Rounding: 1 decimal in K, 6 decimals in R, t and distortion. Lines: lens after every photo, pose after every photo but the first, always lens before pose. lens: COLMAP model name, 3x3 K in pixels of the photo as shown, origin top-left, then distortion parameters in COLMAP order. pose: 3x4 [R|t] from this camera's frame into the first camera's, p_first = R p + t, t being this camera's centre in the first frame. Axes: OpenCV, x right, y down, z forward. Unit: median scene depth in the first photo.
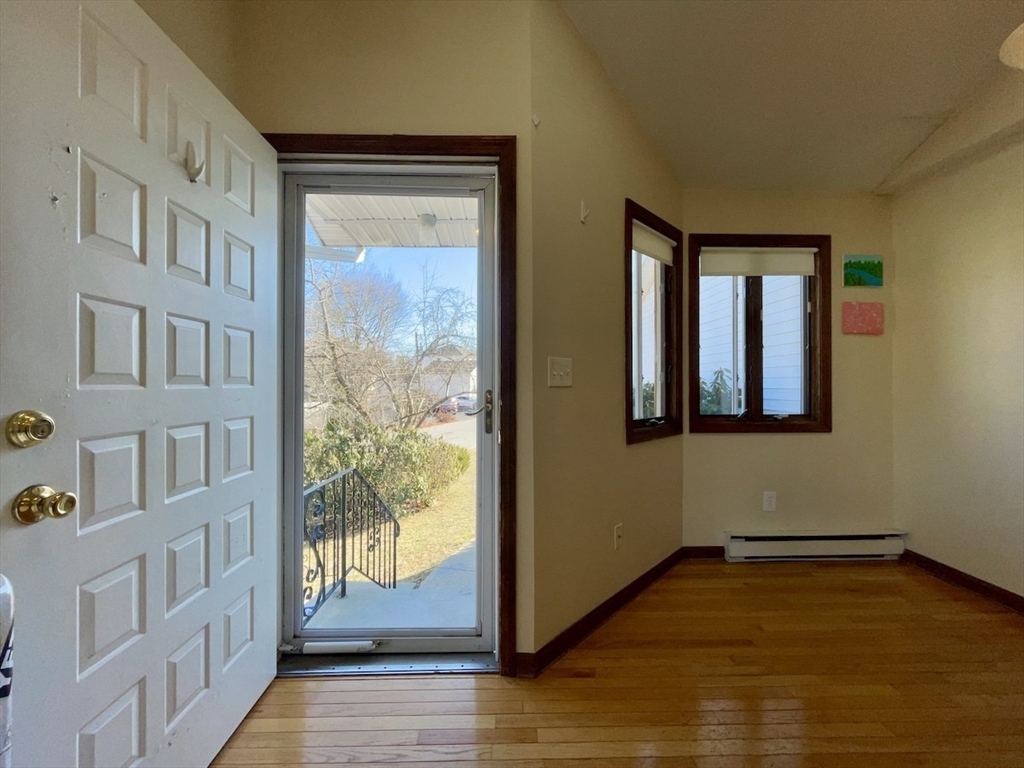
lens RADIAL K [[411.0, 0, 507.8], [0, 411.0, 379.2], [0, 0, 1]] dist [-0.008449, 0.000013]
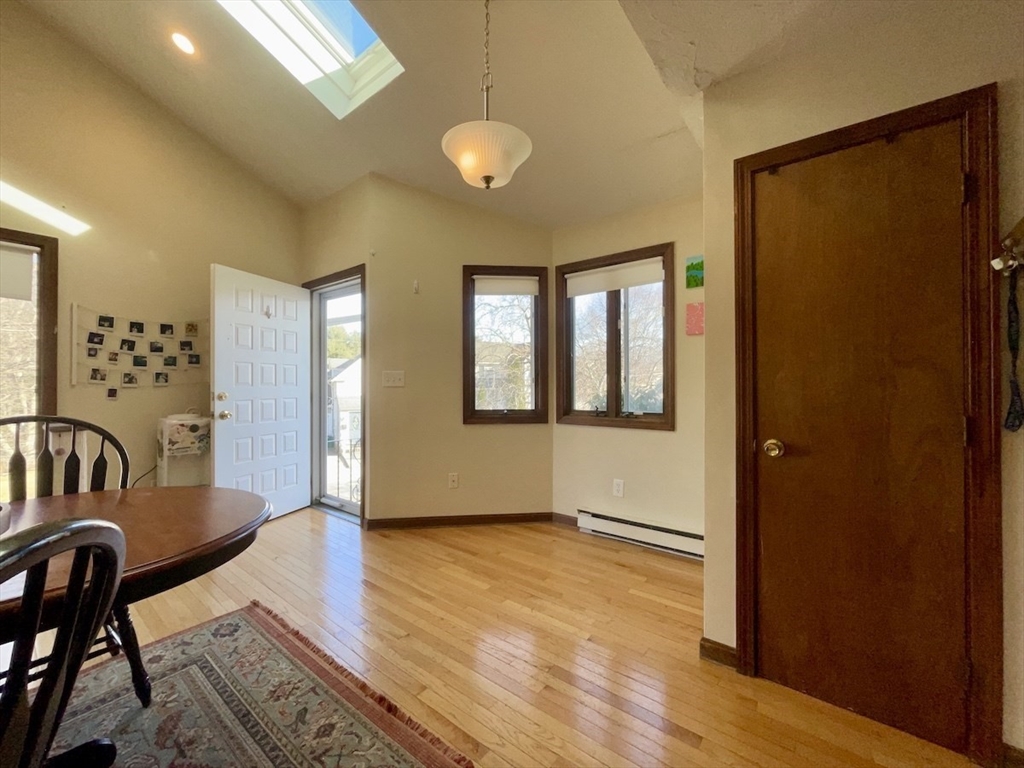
lens RADIAL K [[411.0, 0, 512.0], [0, 411.0, 378.6], [0, 0, 1]] dist [-0.008449, 0.000013]
pose [[0.775140, -0.011184, -0.631690, 1.156236], [0.007868, 0.999937, -0.008049, 0.002010], [0.631740, 0.001269, 0.775179, -0.071567]]
